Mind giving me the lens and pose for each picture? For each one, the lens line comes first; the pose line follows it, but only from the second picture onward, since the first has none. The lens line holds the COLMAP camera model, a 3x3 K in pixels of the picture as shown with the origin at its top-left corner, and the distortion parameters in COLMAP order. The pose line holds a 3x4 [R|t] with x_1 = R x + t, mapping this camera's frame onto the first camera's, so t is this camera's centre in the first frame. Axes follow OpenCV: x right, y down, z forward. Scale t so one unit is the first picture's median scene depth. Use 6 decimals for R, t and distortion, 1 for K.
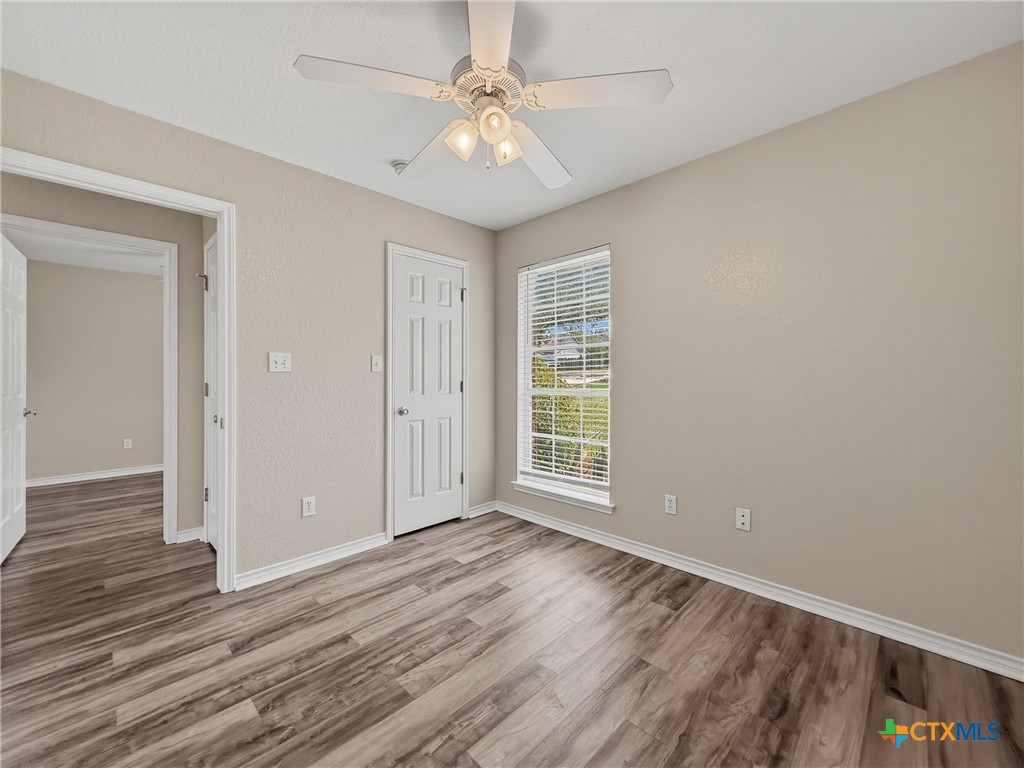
lens RADIAL K [[414.4, 0, 512.1], [0, 414.4, 376.0], [0, 0, 1]] dist [-0.002599, 0.000303]
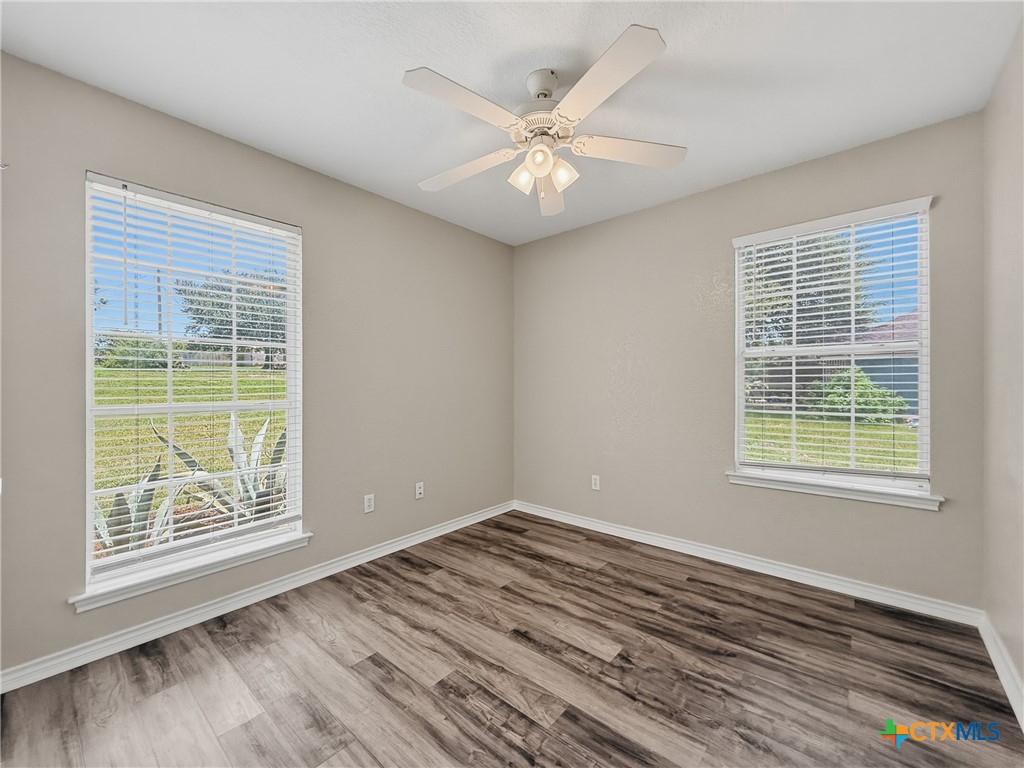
lens RADIAL K [[414.7, 0, 512.0], [0, 414.7, 384.0], [0, 0, 1]] dist [-0.000409, 0.000010]
pose [[-0.069639, 0.001977, 0.997570, -0.892036], [0.001935, 0.999996, -0.001847, 0.004424], [-0.997570, 0.001801, -0.069643, 0.877912]]
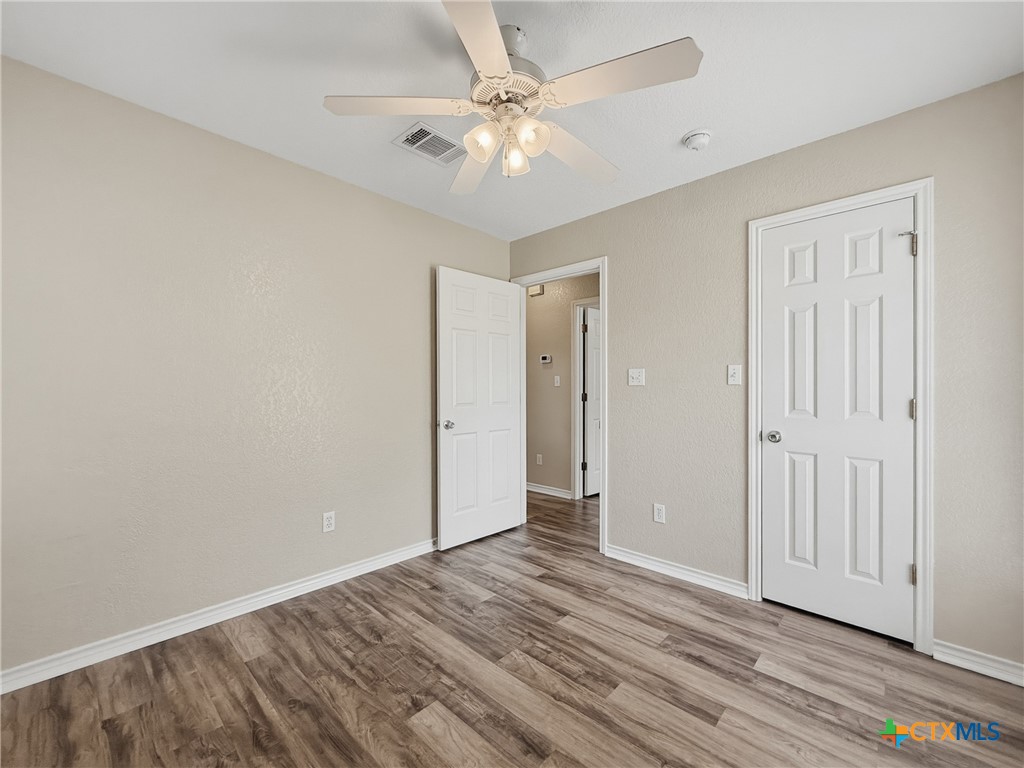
lens RADIAL K [[424.1, 0, 514.5], [0, 424.1, 385.4], [0, 0, 1]] dist [0.000604, 0.000014]
pose [[0.026587, -0.005533, -0.999631, 0.712150], [-0.000858, 0.999984, -0.005557, -0.003815], [0.999646, 0.001005, 0.026581, 0.743979]]
